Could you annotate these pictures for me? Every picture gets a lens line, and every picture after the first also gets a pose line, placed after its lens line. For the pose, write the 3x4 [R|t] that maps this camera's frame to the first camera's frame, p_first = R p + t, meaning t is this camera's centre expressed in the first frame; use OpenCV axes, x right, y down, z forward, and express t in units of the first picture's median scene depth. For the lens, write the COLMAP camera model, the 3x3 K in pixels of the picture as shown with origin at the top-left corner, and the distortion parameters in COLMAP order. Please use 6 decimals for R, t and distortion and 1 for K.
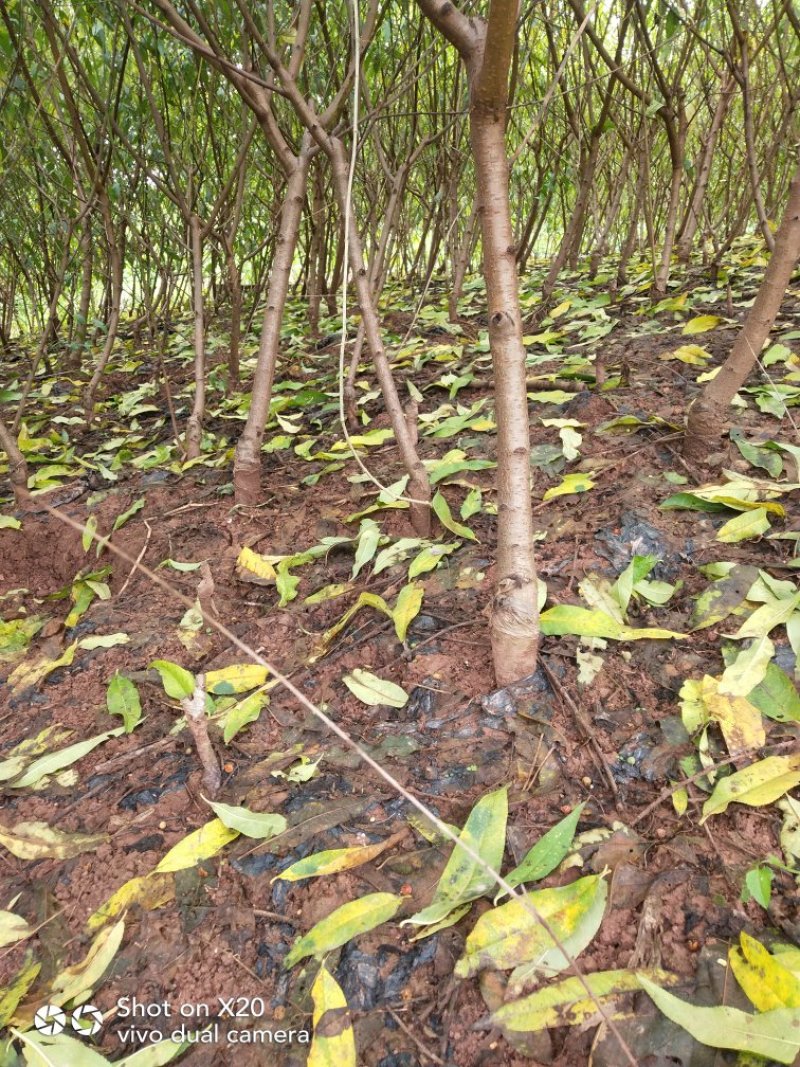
lens RADIAL K [[819.7, 0, 396.3], [0, 819.7, 535.9], [0, 0, 1]] dist [-0.021574, 0.038436]
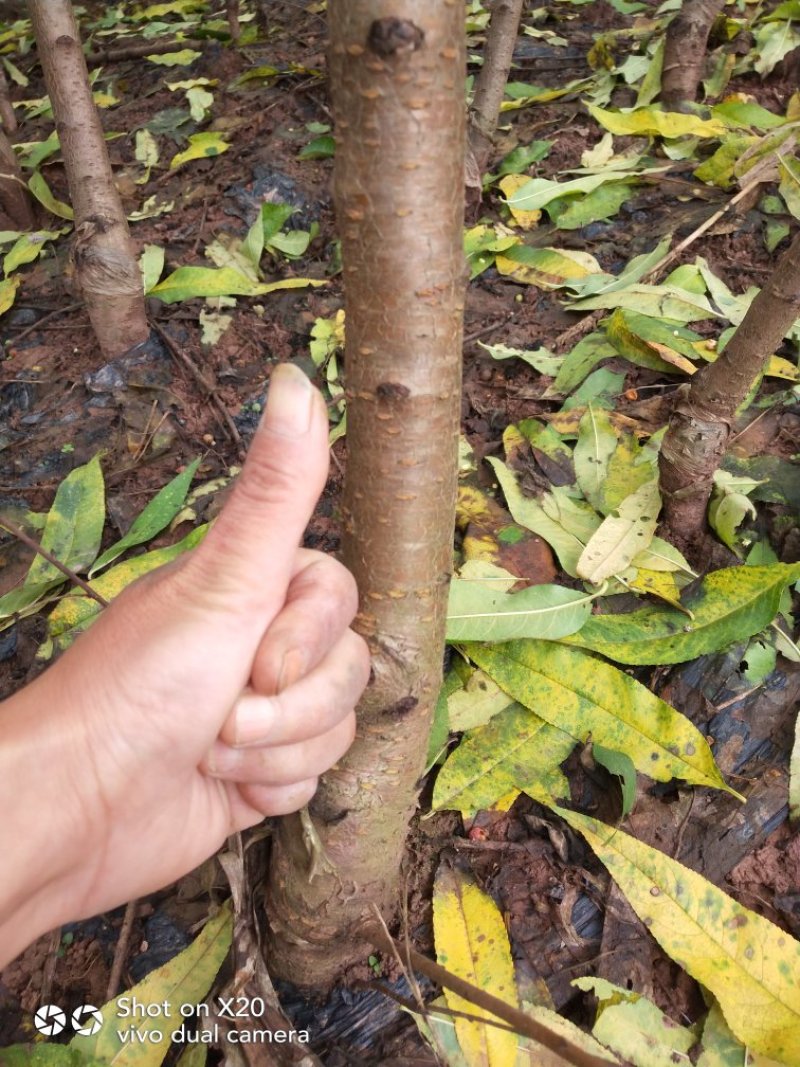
lens RADIAL K [[819.7, 0, 396.3], [0, 819.7, 535.9], [0, 0, 1]] dist [-0.021574, 0.038436]
pose [[0.943962, -0.201832, 0.261153, 0.141437], [0.126601, 0.952131, 0.278243, 0.148236], [-0.304810, -0.229589, 0.924327, 0.098307]]
